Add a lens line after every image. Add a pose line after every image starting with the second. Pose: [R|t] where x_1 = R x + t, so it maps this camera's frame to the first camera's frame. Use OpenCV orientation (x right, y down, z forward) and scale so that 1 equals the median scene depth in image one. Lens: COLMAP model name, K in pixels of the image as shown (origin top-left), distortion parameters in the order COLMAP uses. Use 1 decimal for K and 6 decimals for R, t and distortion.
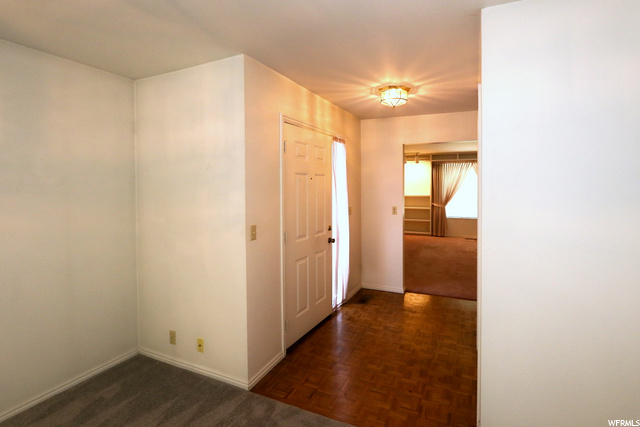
lens RADIAL K [[308.1, 0, 338.7], [0, 308.1, 195.2], [0, 0, 1]] dist [0.000034, 0.000207]
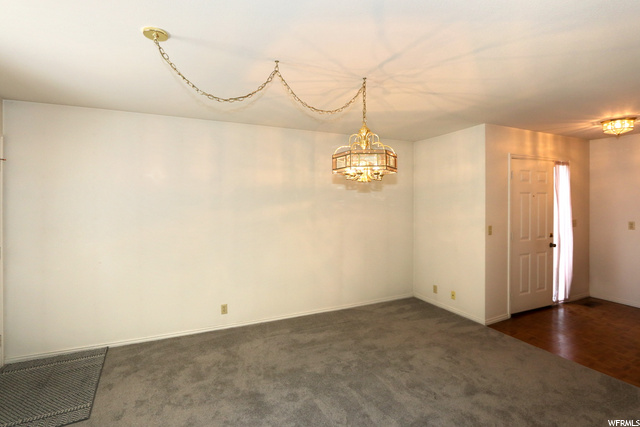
lens RADIAL K [[301.4, 0, 319.3], [0, 301.4, 201.2], [0, 0, 1]] dist [-0.017735, 0.000299]
pose [[0.753629, 0.005431, -0.657278, 0.061534], [-0.020710, 0.999666, -0.015485, 0.008069], [0.656974, 0.025282, 0.753489, -0.582402]]
